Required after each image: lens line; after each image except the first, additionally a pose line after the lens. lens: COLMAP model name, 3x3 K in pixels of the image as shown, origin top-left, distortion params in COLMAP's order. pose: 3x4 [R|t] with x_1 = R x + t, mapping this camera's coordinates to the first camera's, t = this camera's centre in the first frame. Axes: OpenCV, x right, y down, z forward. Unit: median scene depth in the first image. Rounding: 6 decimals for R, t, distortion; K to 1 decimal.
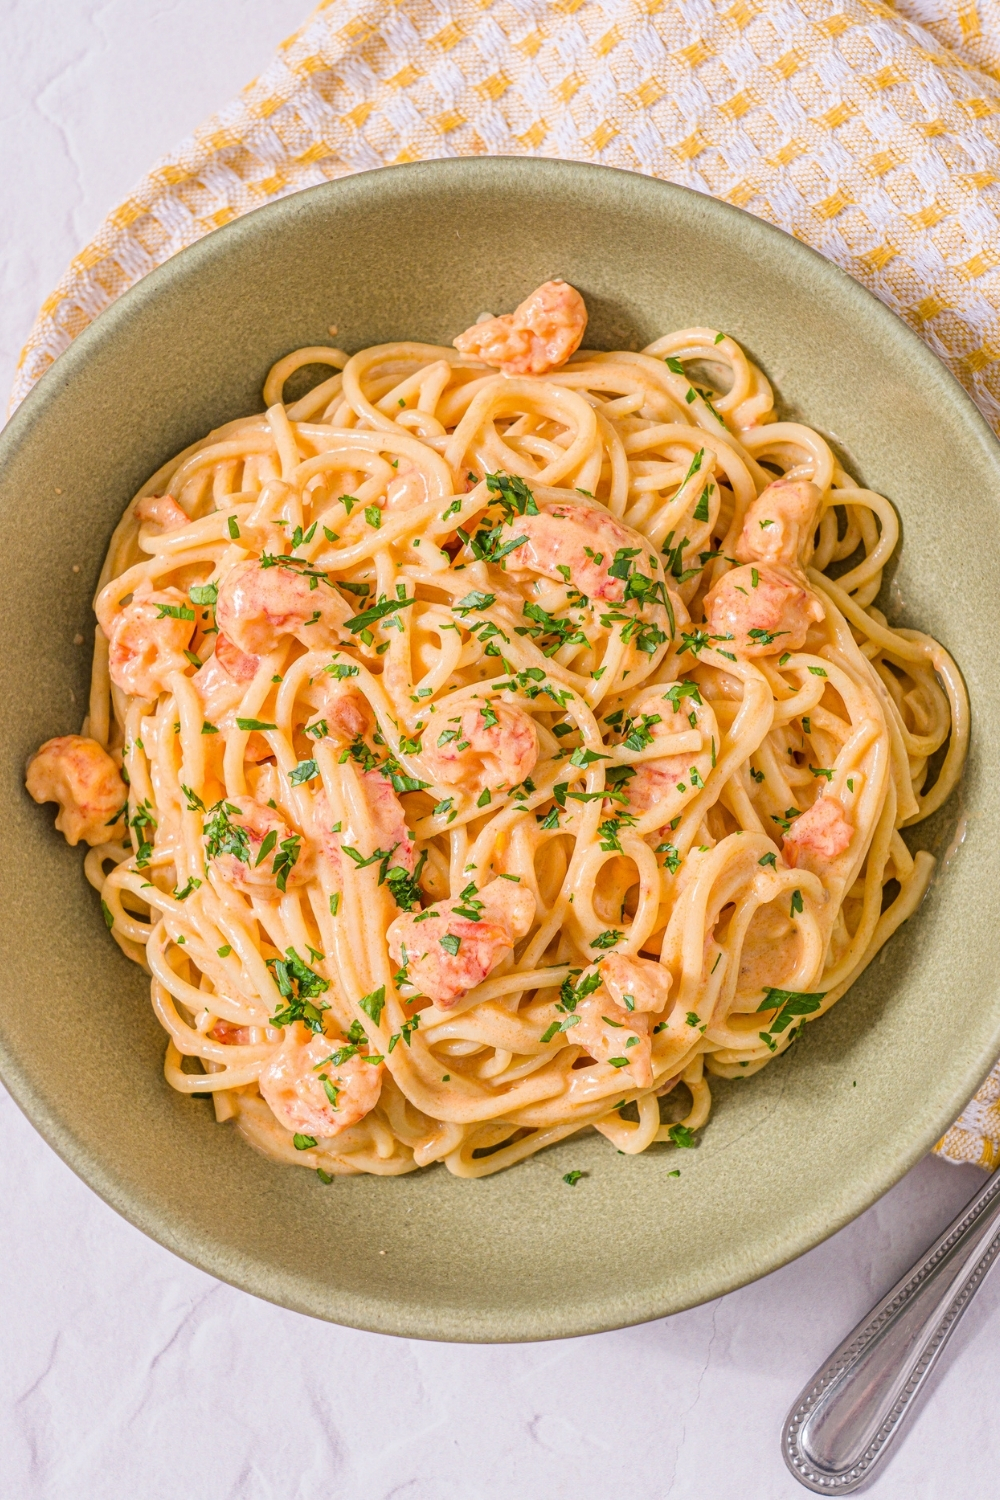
lens RADIAL K [[2502.0, 0, 551.6], [0, 2502.0, 756.5], [0, 0, 1]] dist [0.057680, 0.000000]
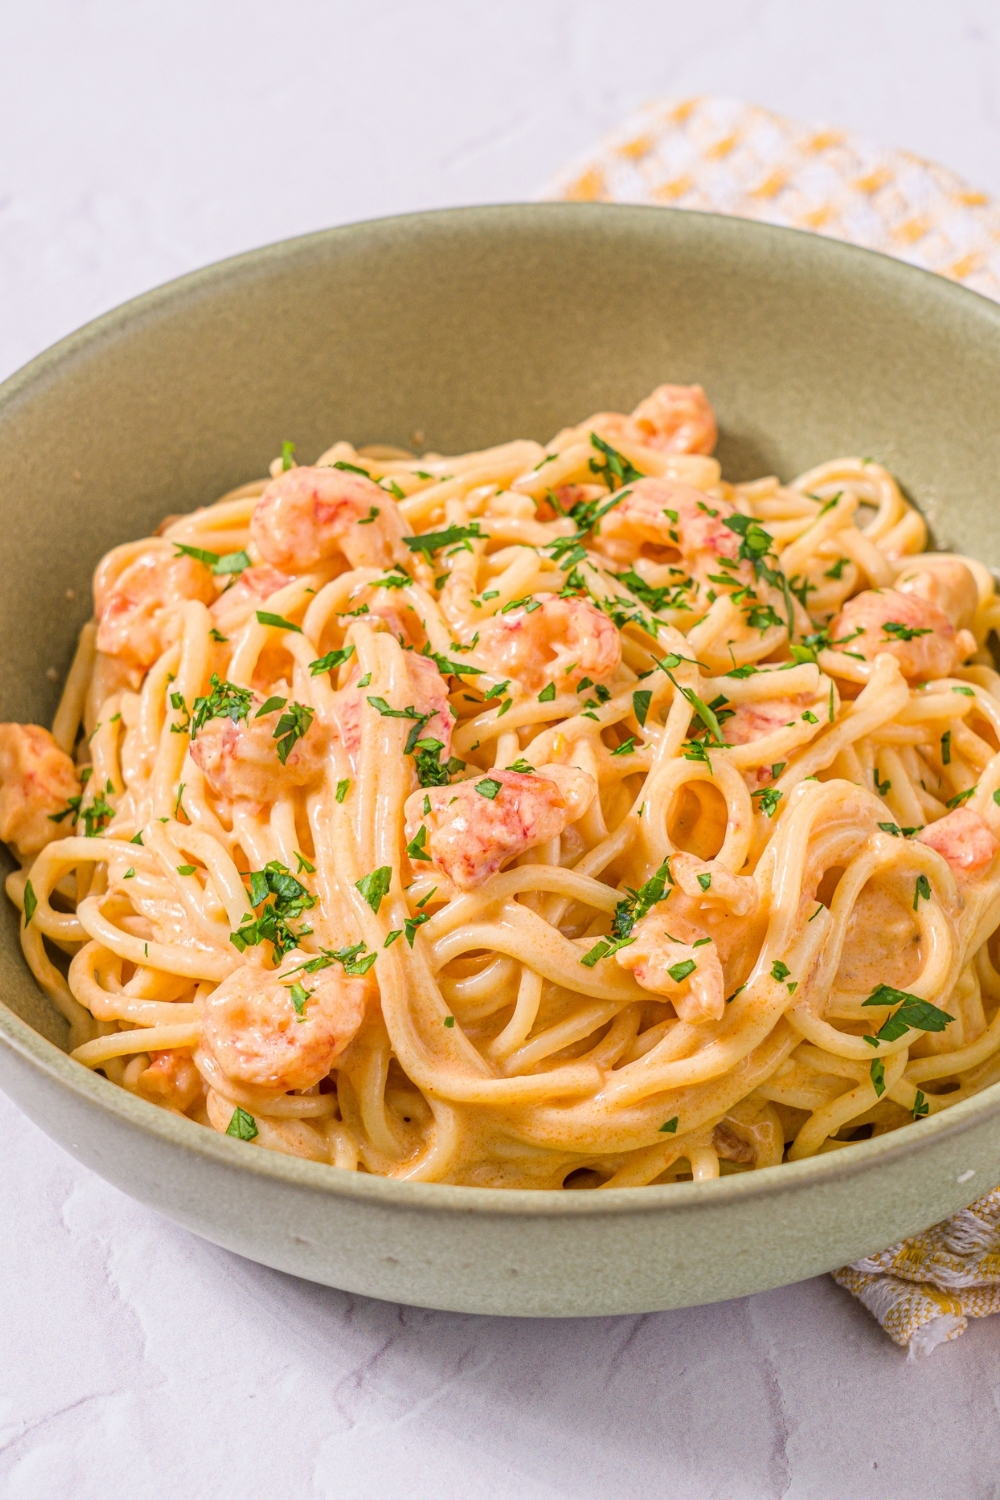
lens RADIAL K [[4107.5, 0, 626.9], [0, 4107.5, 759.3], [0, 0, 1]] dist [0.031165, 0.000000]
pose [[0.993298, 0.113003, -0.024264, 0.032497], [-0.101674, 0.754503, -0.648372, 0.871037], [-0.054961, 0.646494, 0.760937, 0.000033]]
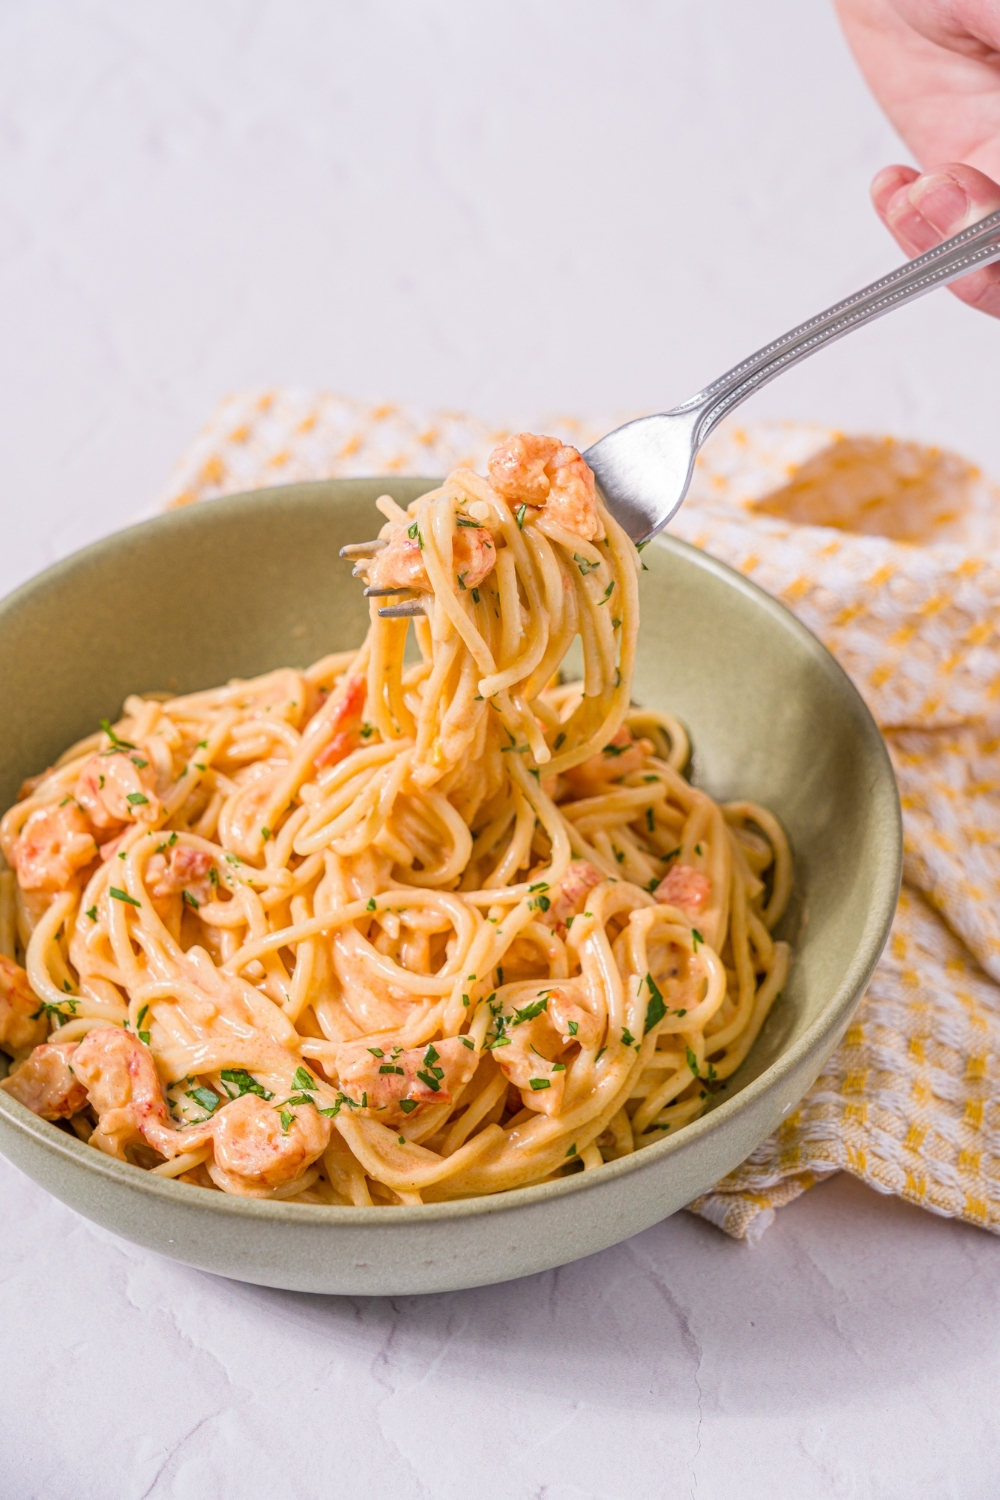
lens RADIAL K [[3580.1, 0, 490.6], [0, 3580.1, 740.8], [0, 0, 1]] dist [0.090064, 0.000000]
pose [[0.977517, -0.106418, 0.182033, -0.263870], [0.200959, 0.731589, -0.651455, 1.017440], [-0.063846, 0.673389, 0.736526, -0.217756]]
